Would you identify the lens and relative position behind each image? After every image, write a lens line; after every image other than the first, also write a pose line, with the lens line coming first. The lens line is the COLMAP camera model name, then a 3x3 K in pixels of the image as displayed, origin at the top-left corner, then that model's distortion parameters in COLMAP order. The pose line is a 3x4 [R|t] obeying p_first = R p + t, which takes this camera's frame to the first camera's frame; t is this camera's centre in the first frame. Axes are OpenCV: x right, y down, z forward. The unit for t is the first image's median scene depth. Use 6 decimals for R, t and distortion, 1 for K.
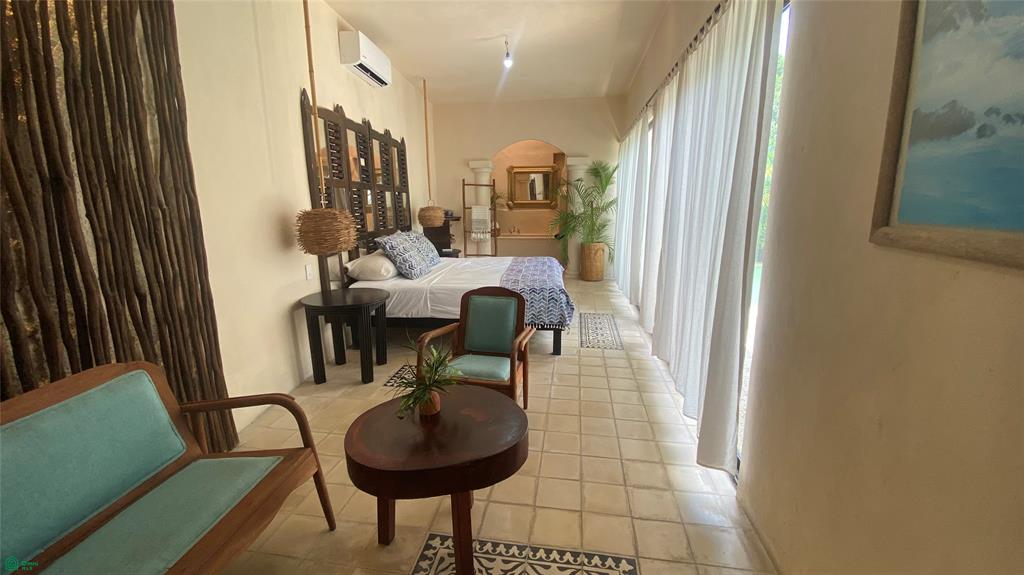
lens RADIAL K [[413.9, 0, 515.7], [0, 413.9, 282.4], [0, 0, 1]] dist [0.034127, -0.027078]
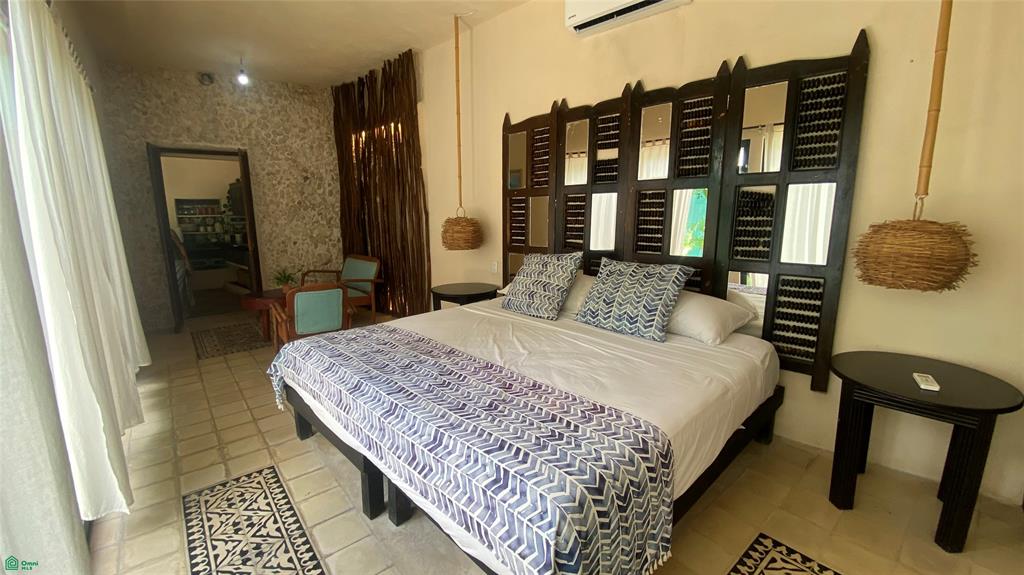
lens RADIAL K [[413.9, 0, 515.7], [0, 413.9, 282.4], [0, 0, 1]] dist [0.034127, -0.027078]
pose [[-0.653212, 0.135754, -0.744906, 0.334336], [-0.157518, 0.937909, 0.309056, -0.309379], [0.740609, 0.319215, -0.591270, 1.509870]]
